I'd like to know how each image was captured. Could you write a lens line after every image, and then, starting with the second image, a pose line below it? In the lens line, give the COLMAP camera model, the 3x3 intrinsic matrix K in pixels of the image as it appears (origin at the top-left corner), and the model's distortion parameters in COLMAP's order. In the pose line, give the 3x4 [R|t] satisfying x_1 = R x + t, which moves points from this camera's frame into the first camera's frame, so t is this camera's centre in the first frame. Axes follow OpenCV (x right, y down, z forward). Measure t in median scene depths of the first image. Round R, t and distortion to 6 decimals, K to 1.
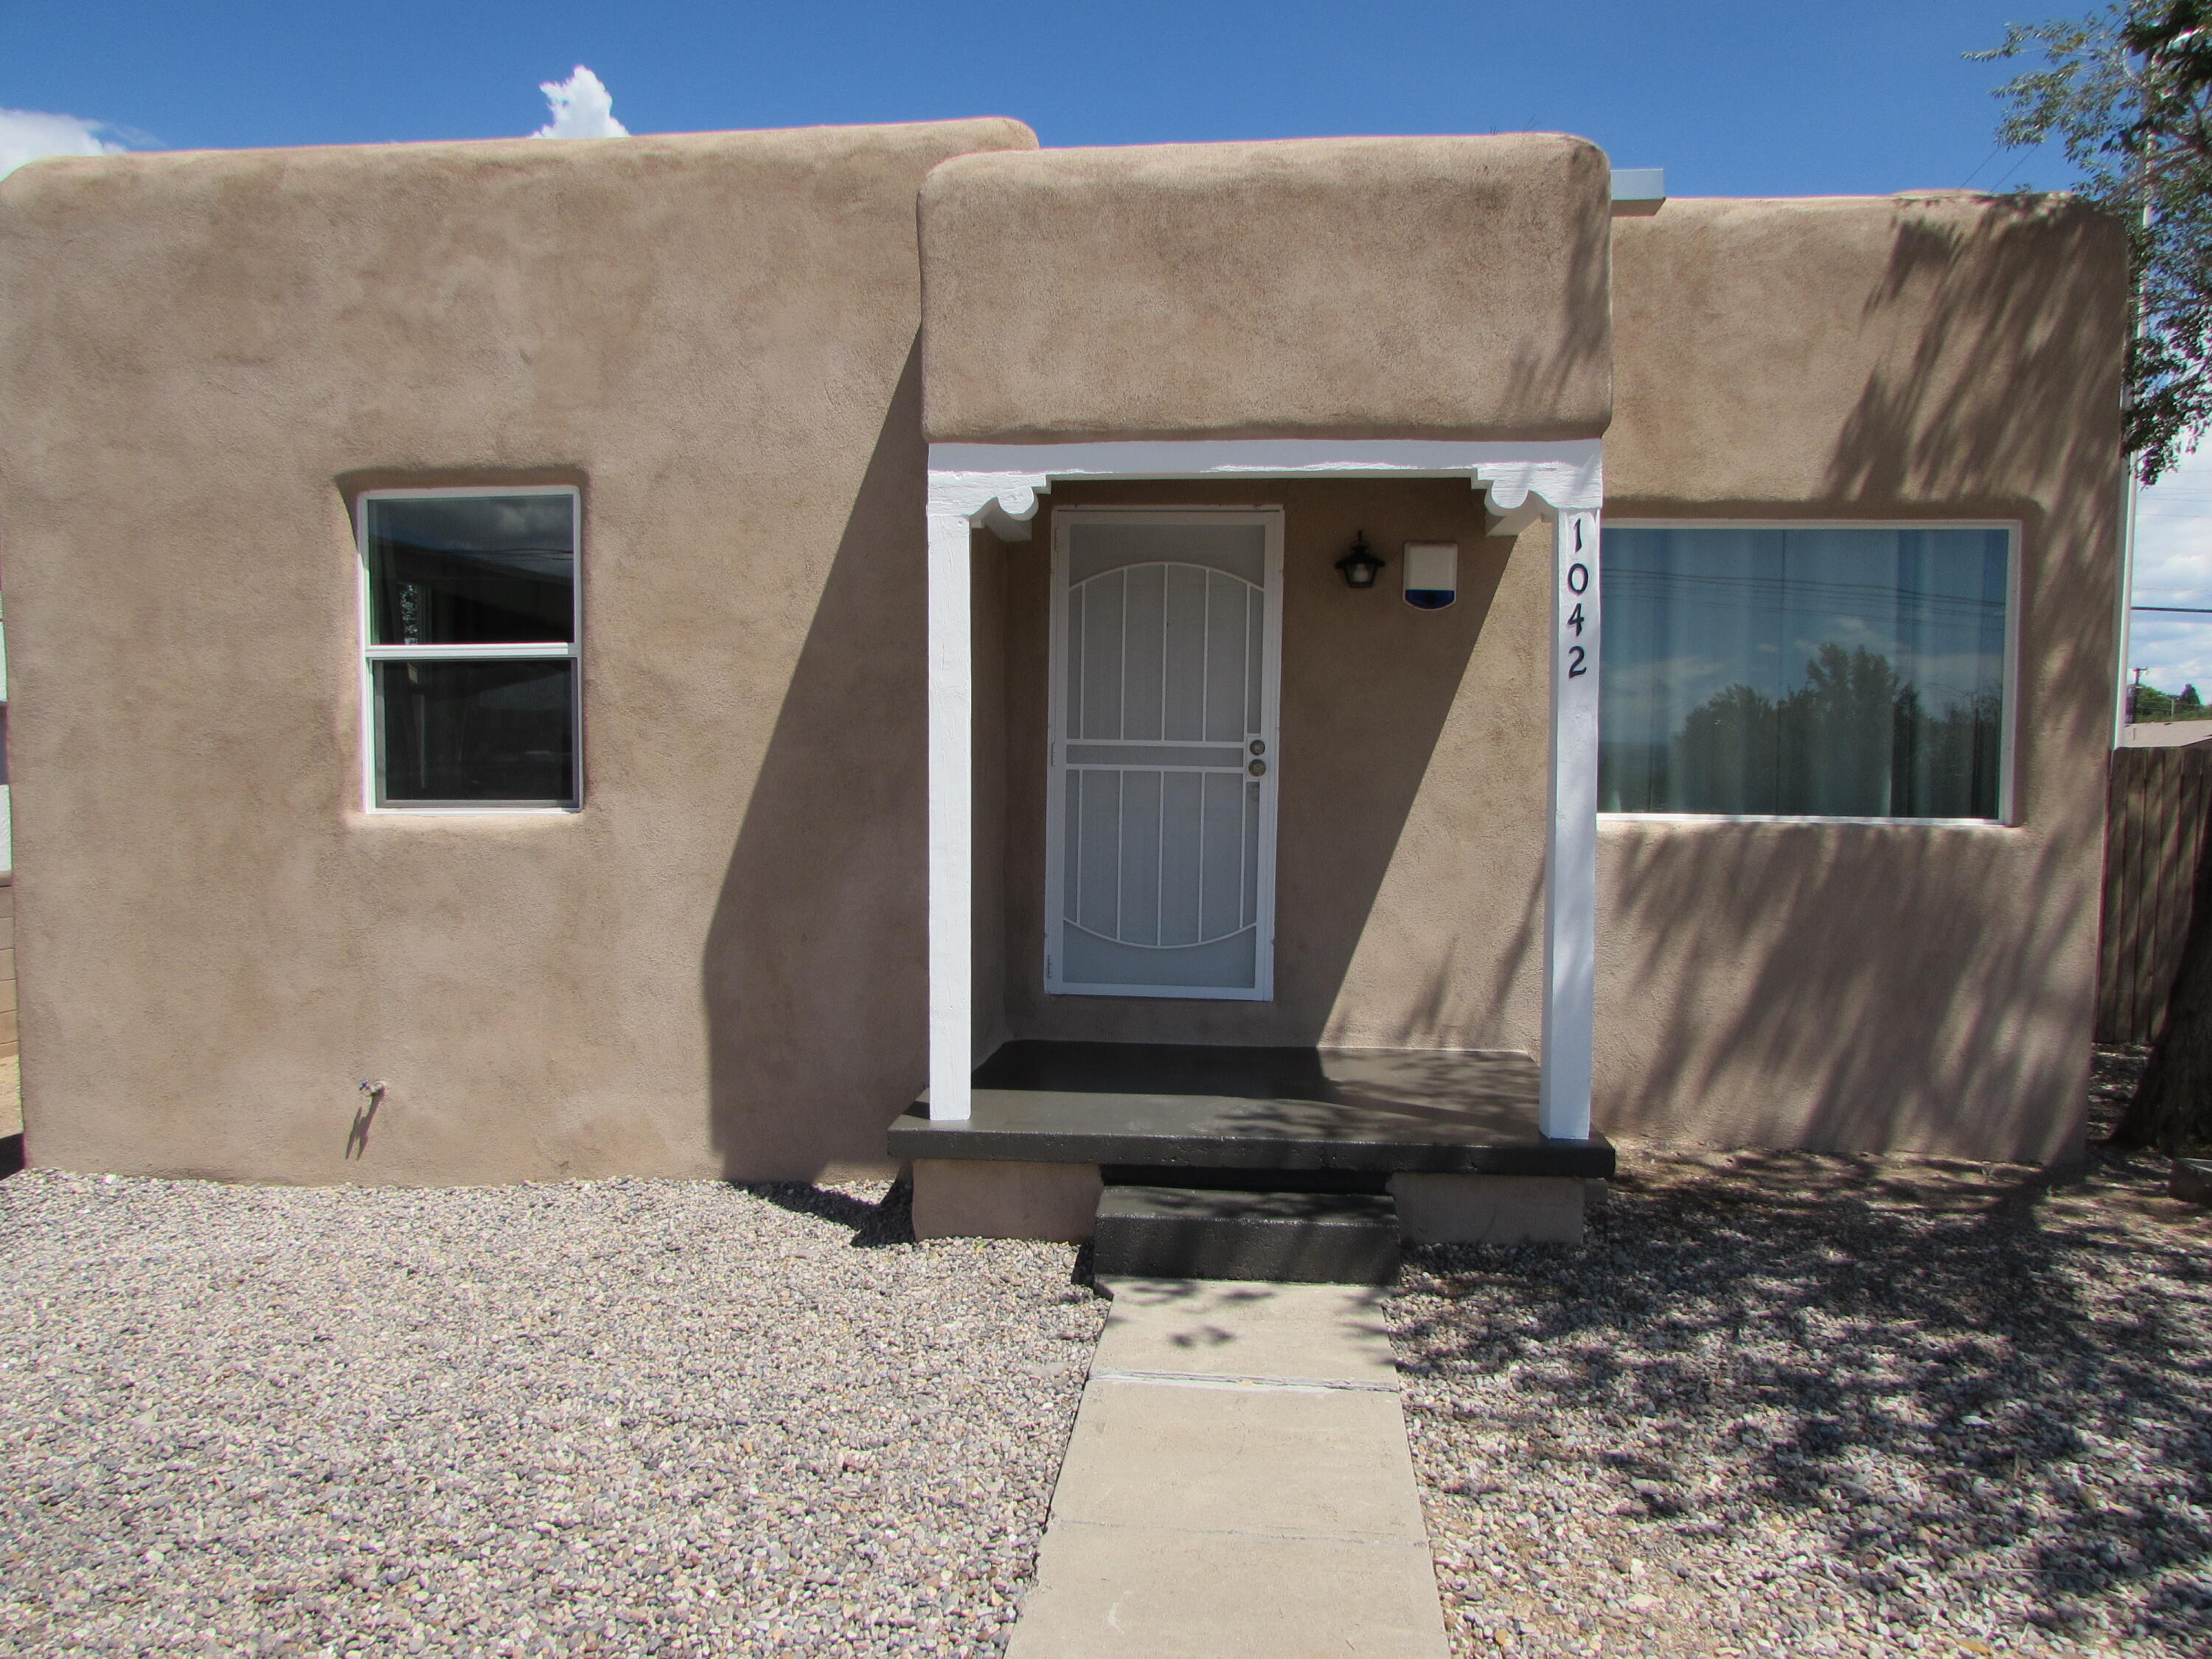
lens RADIAL K [[1556.7, 0, 1109.8], [0, 1556.7, 847.0], [0, 0, 1]] dist [-0.060245, 0.045319]
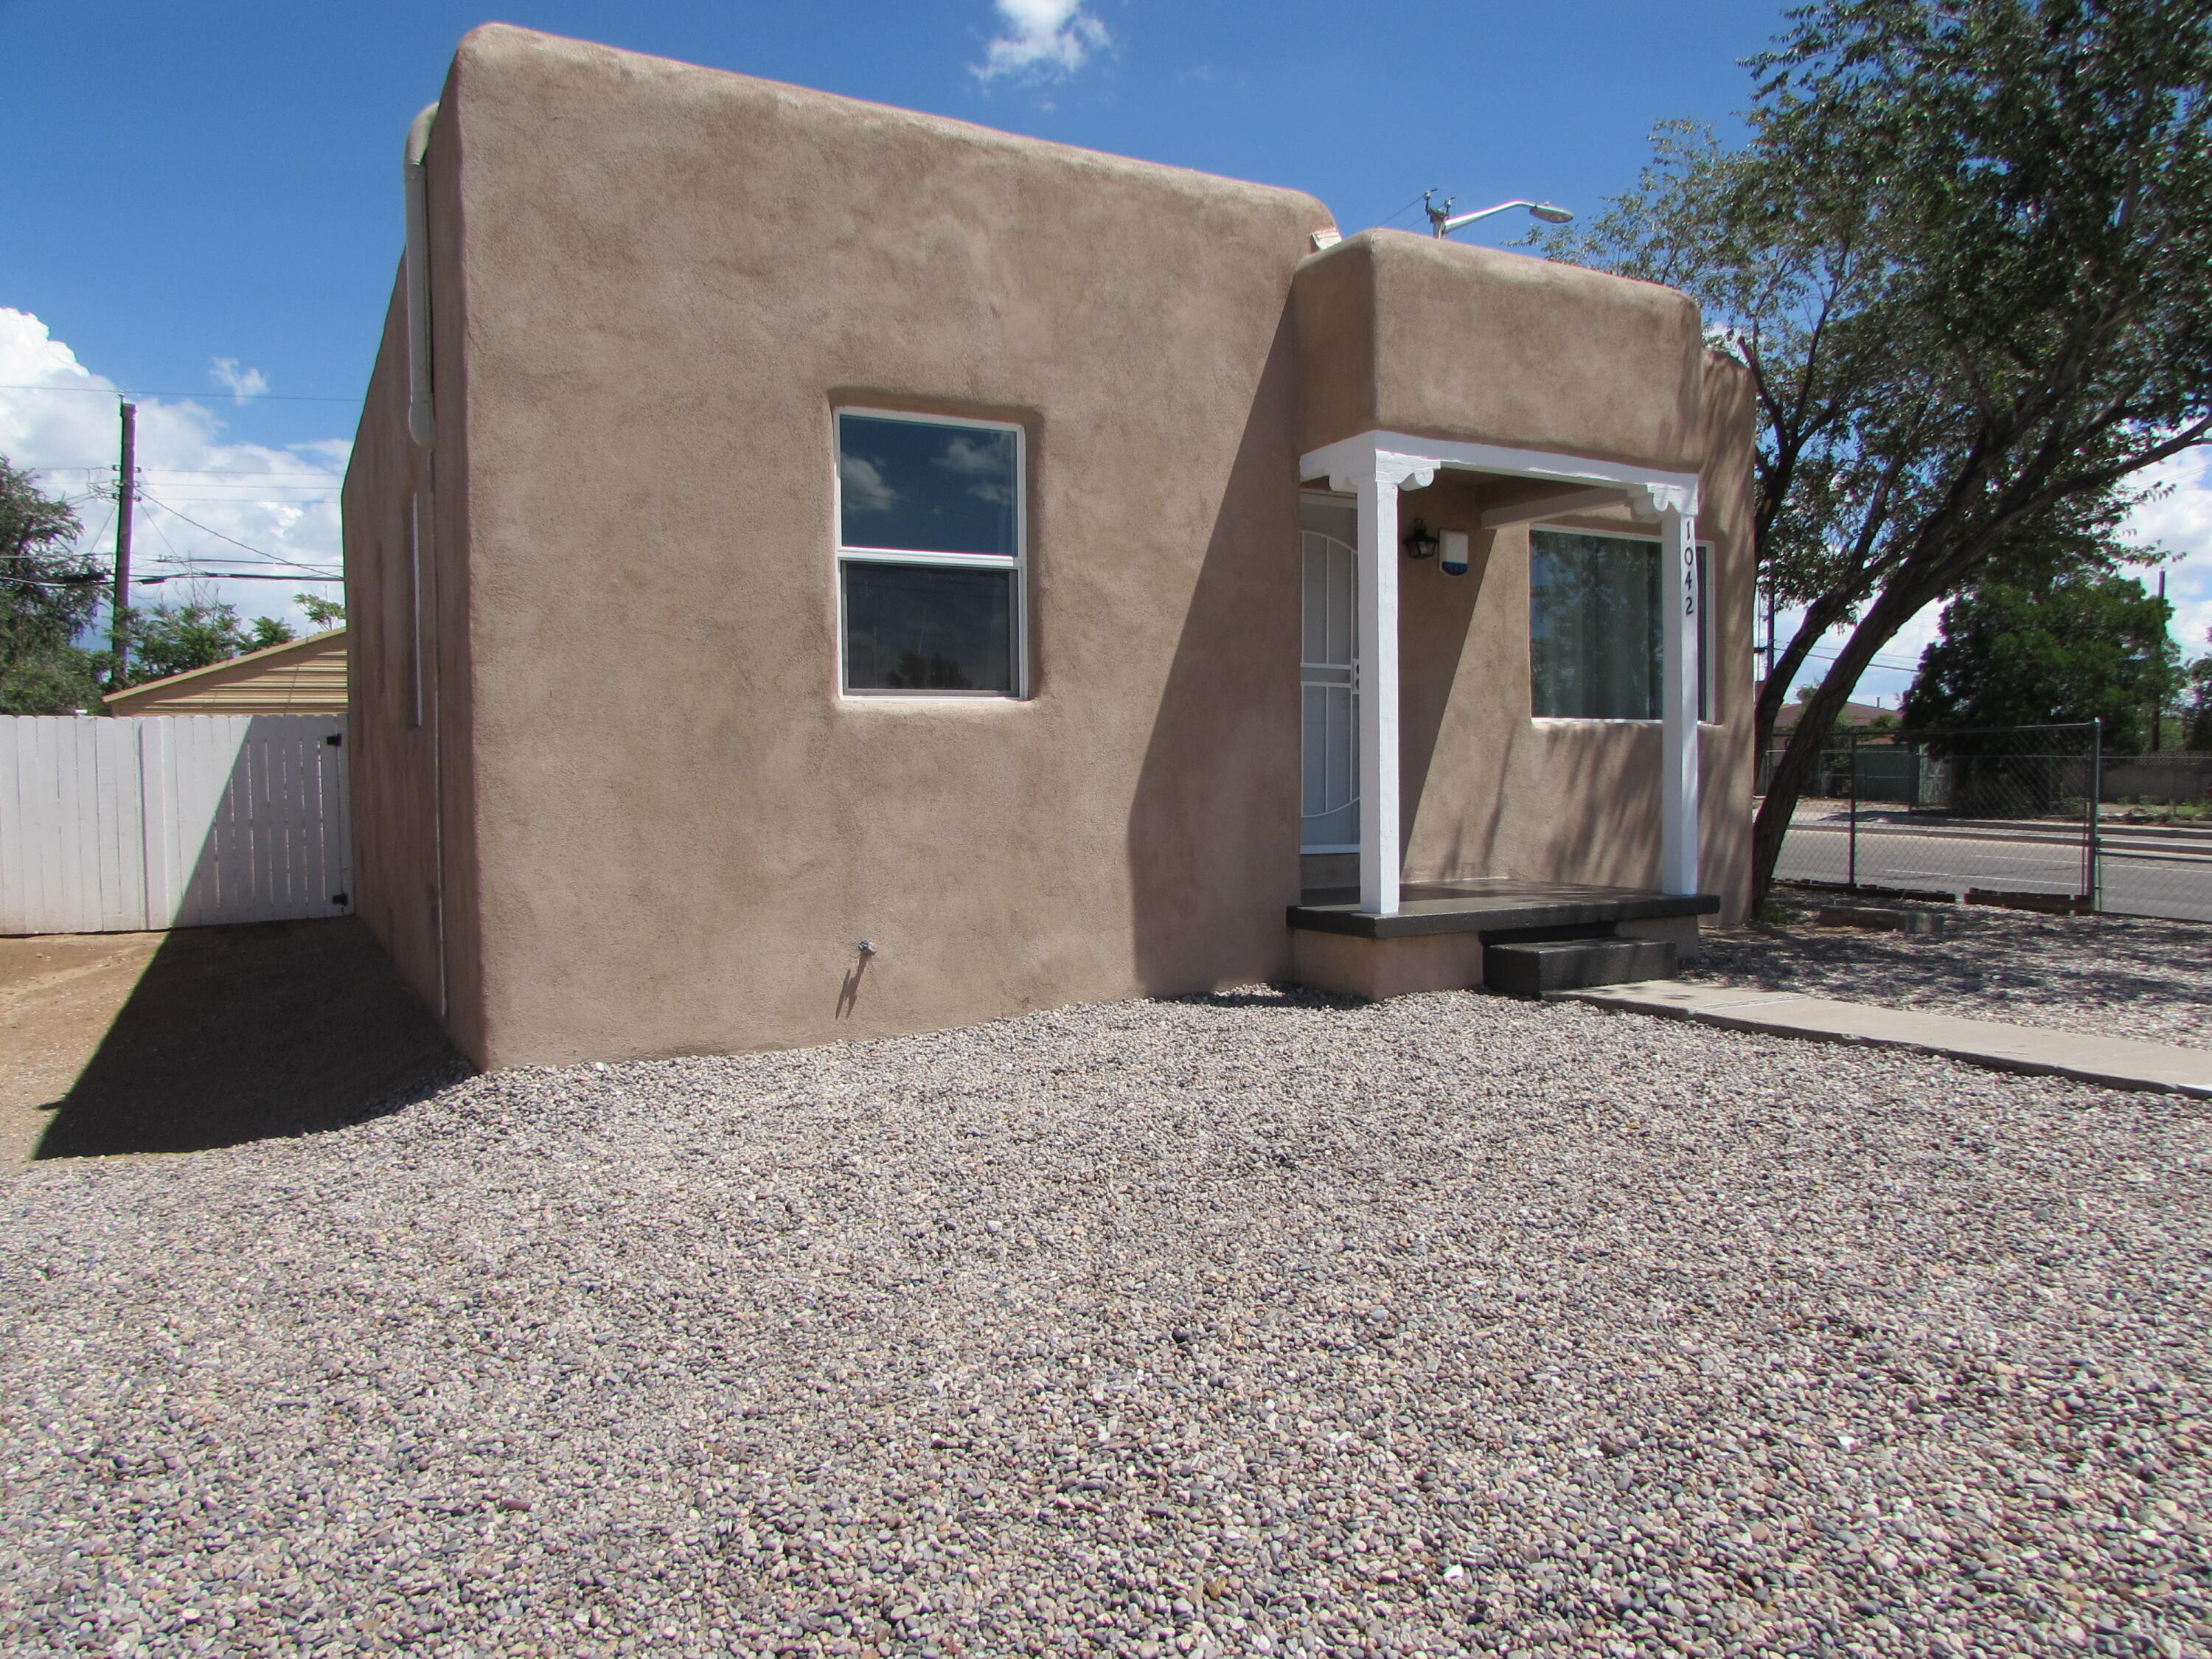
lens RADIAL K [[1562.8, 0, 1109.9], [0, 1562.8, 836.2], [0, 0, 1]] dist [-0.034530, 0.002648]
pose [[0.824582, -0.033973, 0.564722, -0.973585], [0.044904, 0.998976, -0.005468, 0.091464], [-0.563958, 0.029867, 0.825263, -0.020005]]
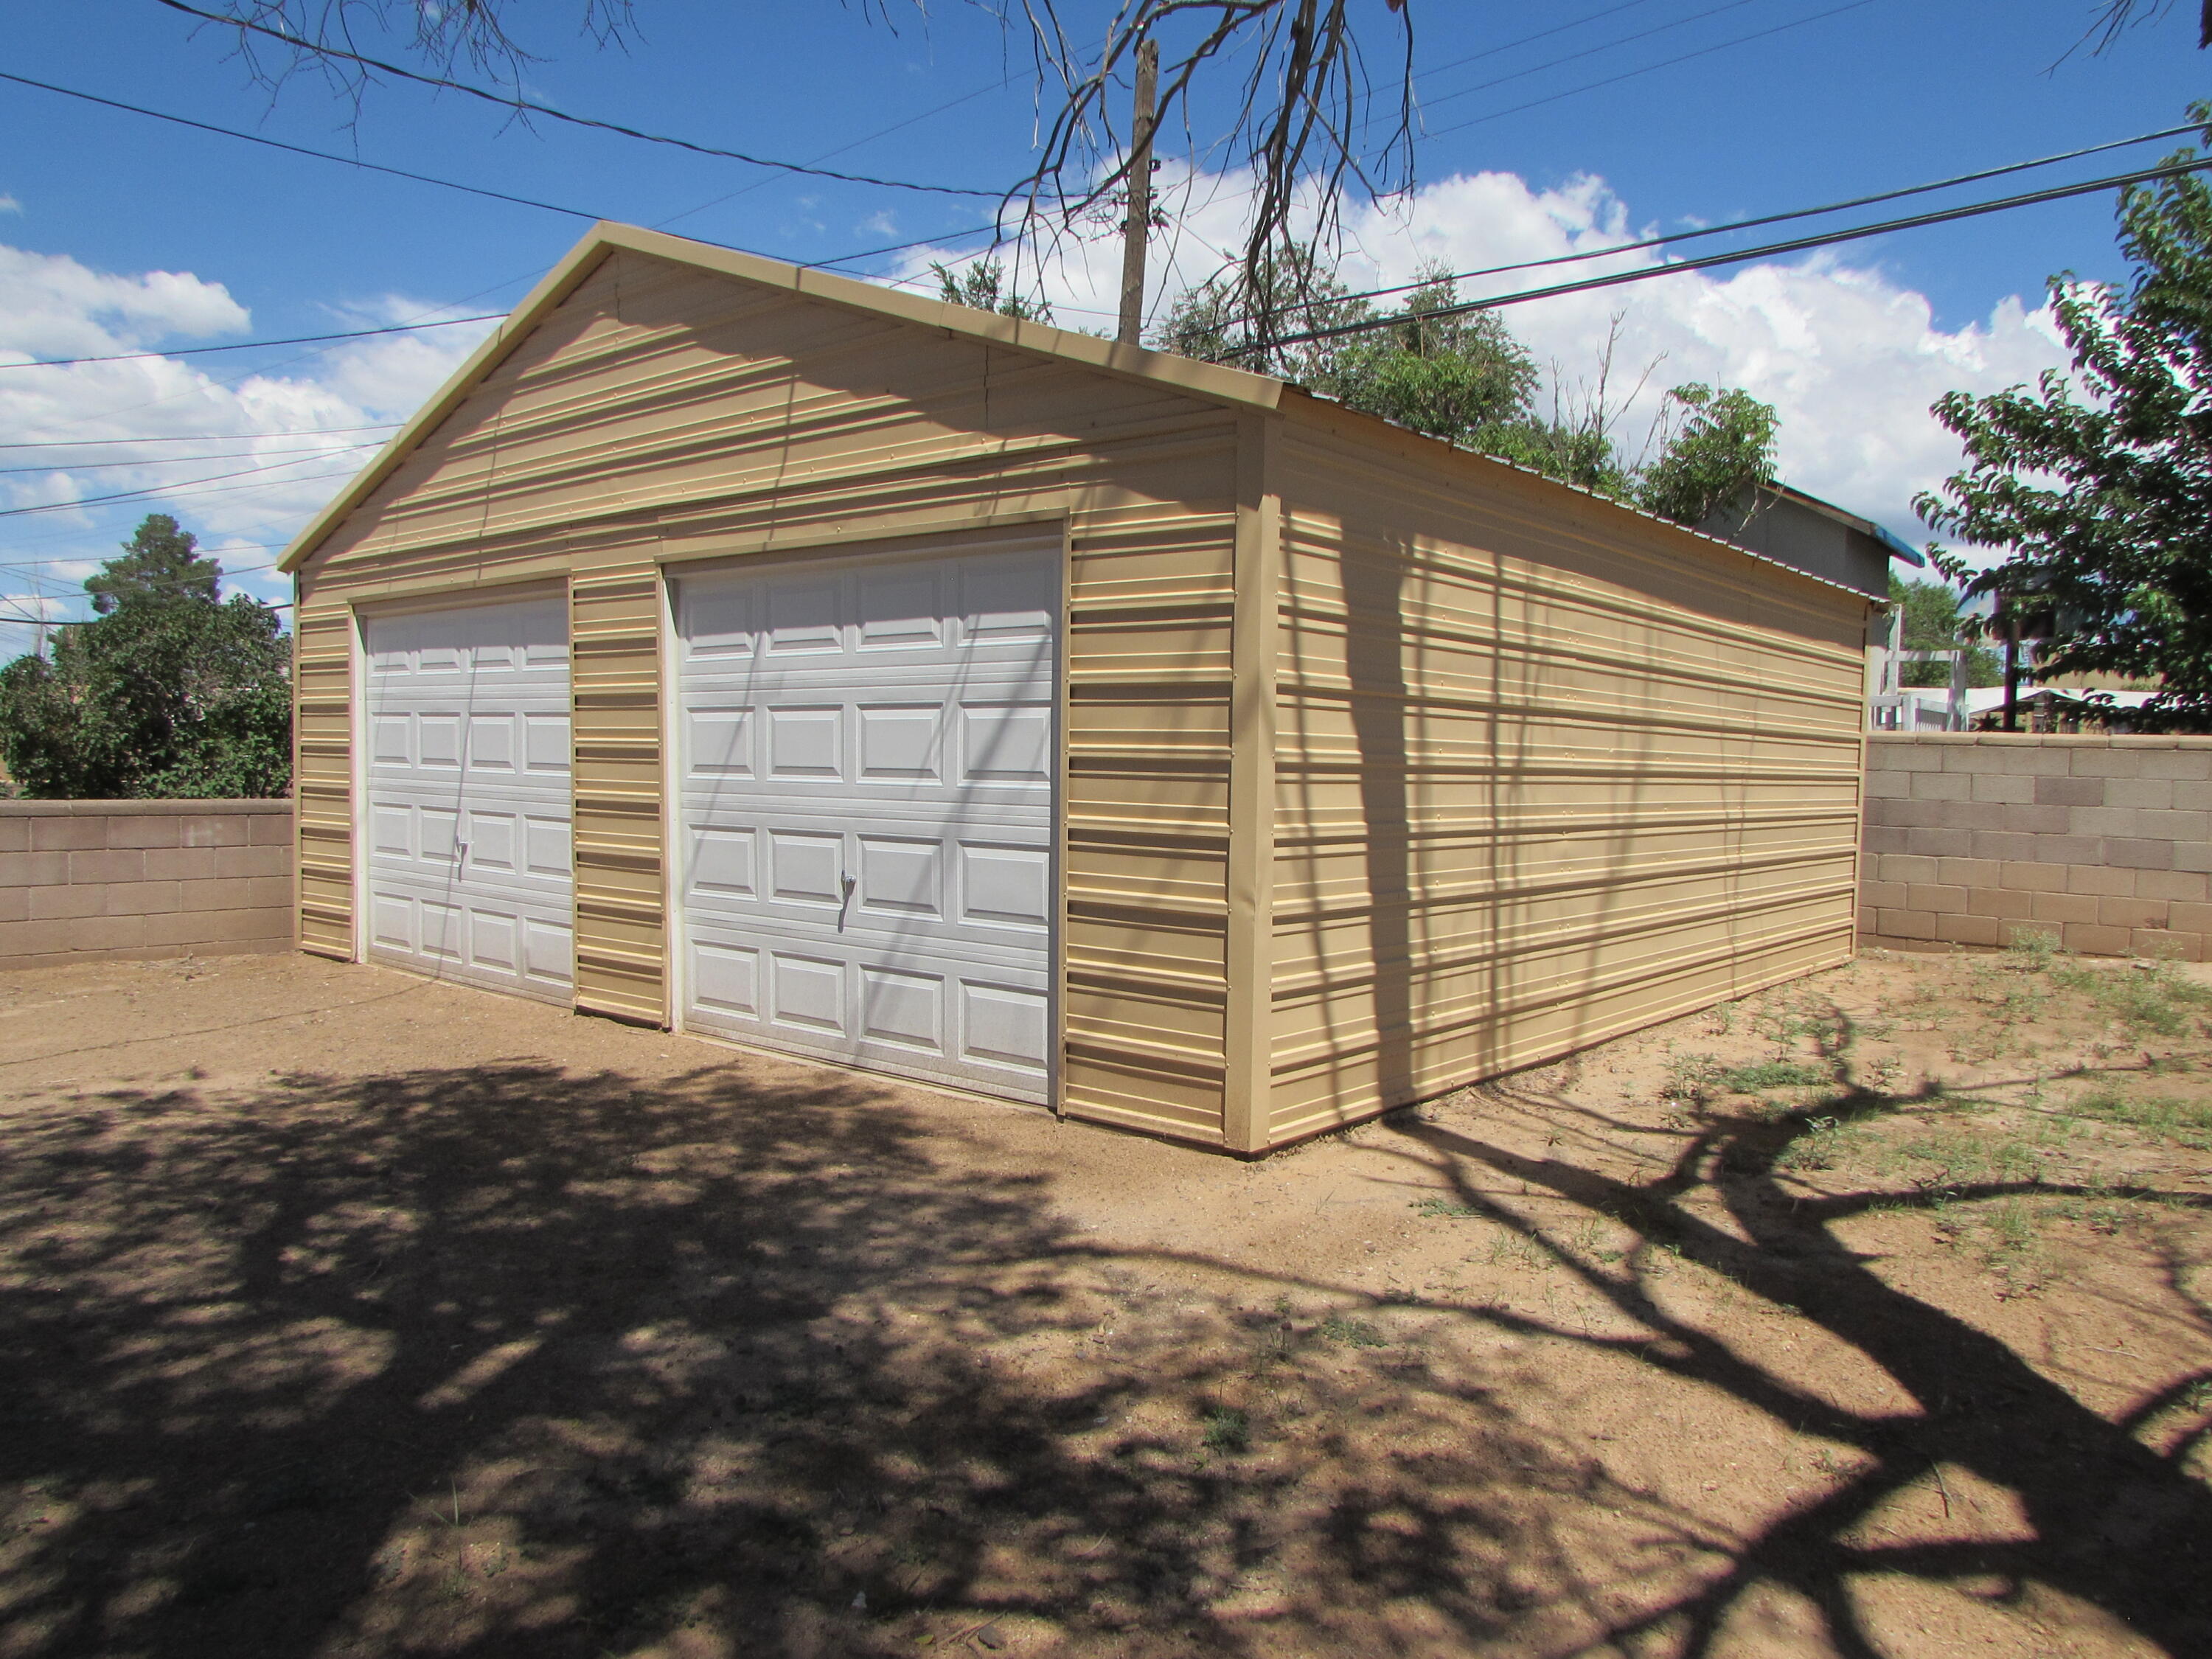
lens RADIAL K [[1554.8, 0, 1108.1], [0, 1554.8, 836.6], [0, 0, 1]] dist [-0.026955, 0.003575]
pose [[0.826609, 0.039835, -0.561365, 0.880884], [-0.045726, 0.998948, 0.003556, -0.171747], [0.560916, 0.022729, 0.827561, 4.048530]]
